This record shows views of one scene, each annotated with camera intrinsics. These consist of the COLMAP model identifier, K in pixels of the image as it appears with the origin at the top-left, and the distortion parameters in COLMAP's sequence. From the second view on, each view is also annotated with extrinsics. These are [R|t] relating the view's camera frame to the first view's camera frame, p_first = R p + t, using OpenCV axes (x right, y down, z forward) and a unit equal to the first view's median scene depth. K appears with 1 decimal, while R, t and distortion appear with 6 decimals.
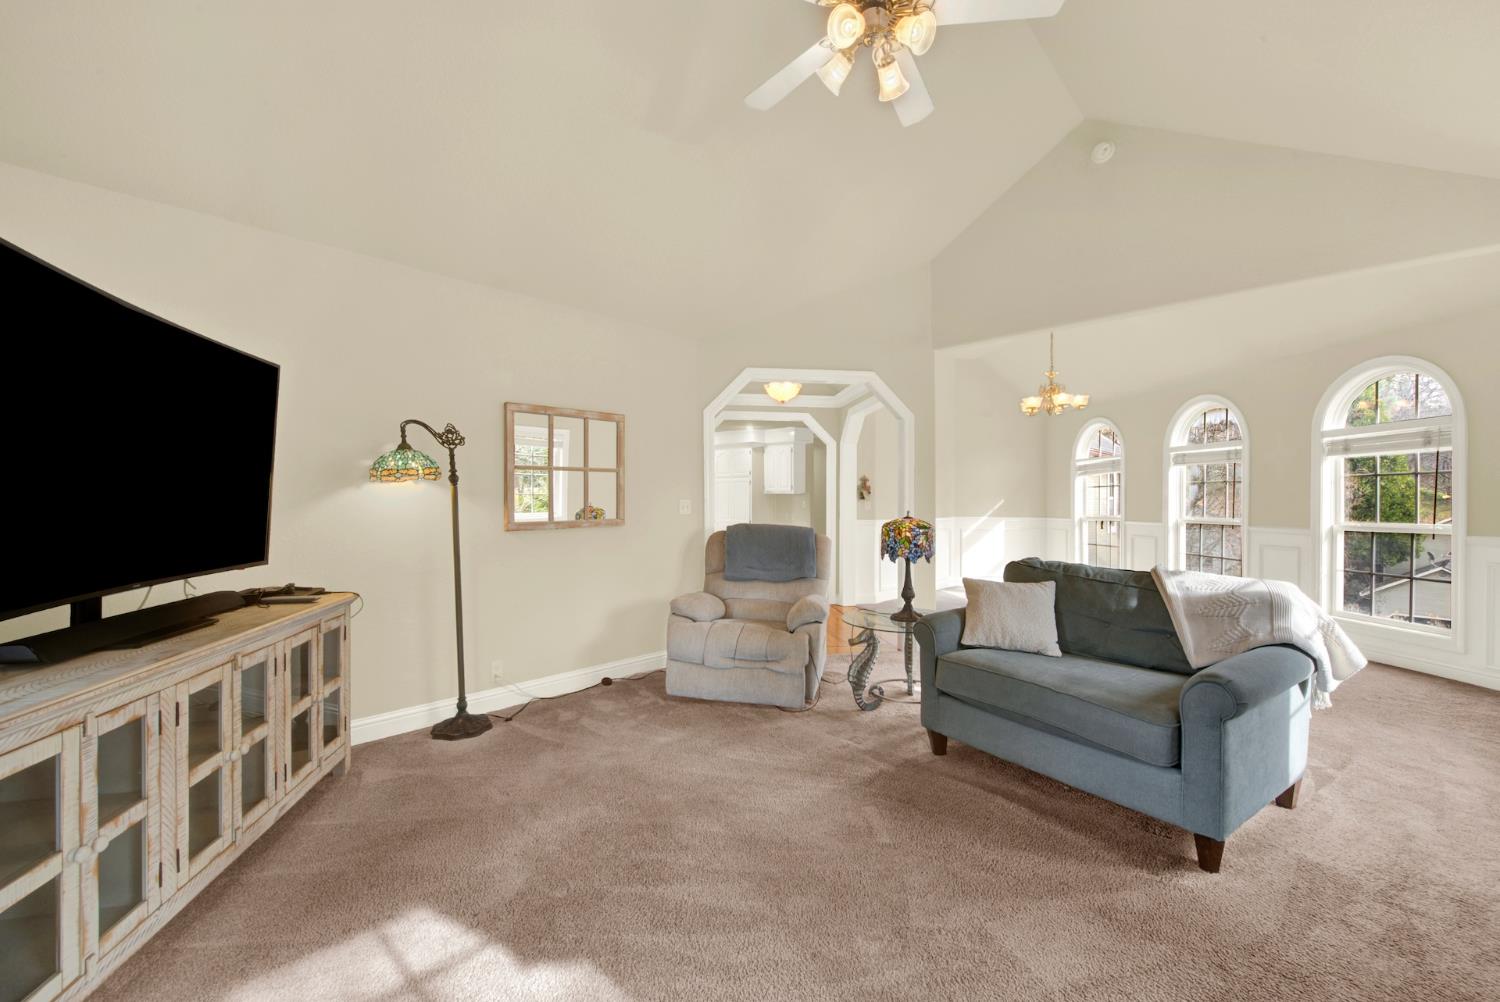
lens RADIAL K [[612.2, 0, 756.7], [0, 612.2, 505.5], [0, 0, 1]] dist [0.002000, -0.001001]
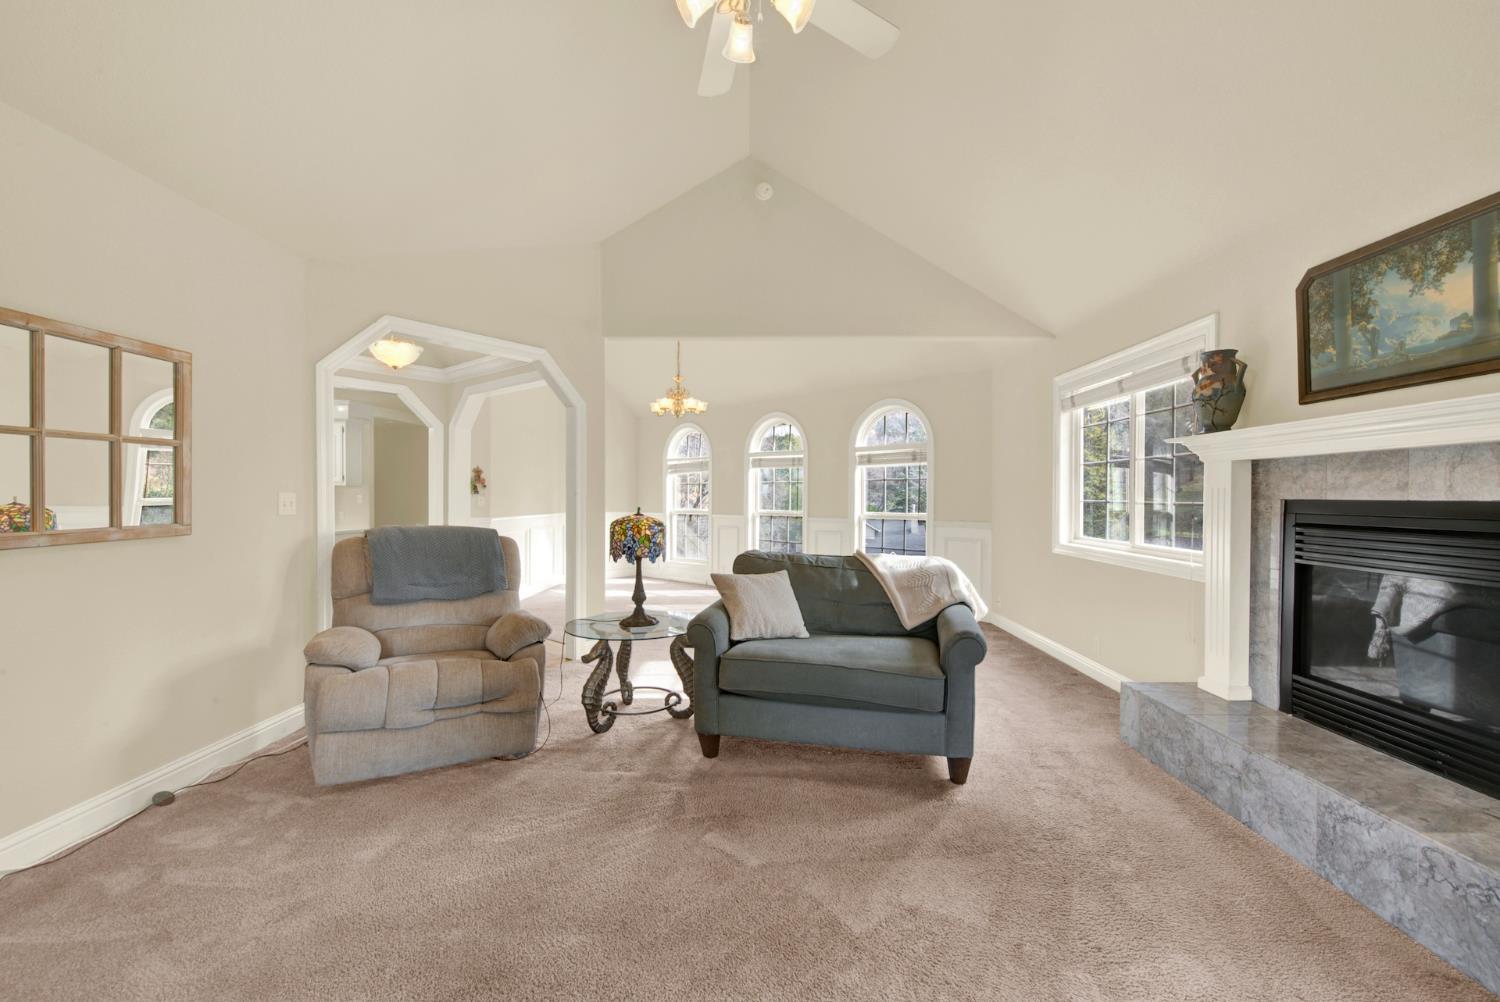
lens RADIAL K [[612.2, 0, 771.9], [0, 612.2, 504.5], [0, 0, 1]] dist [0.002000, -0.001001]
pose [[0.730210, -0.004459, 0.683208, -0.238203], [0.000335, 0.999981, 0.006169, -0.000847], [-0.683223, -0.004276, 0.730198, 0.180896]]
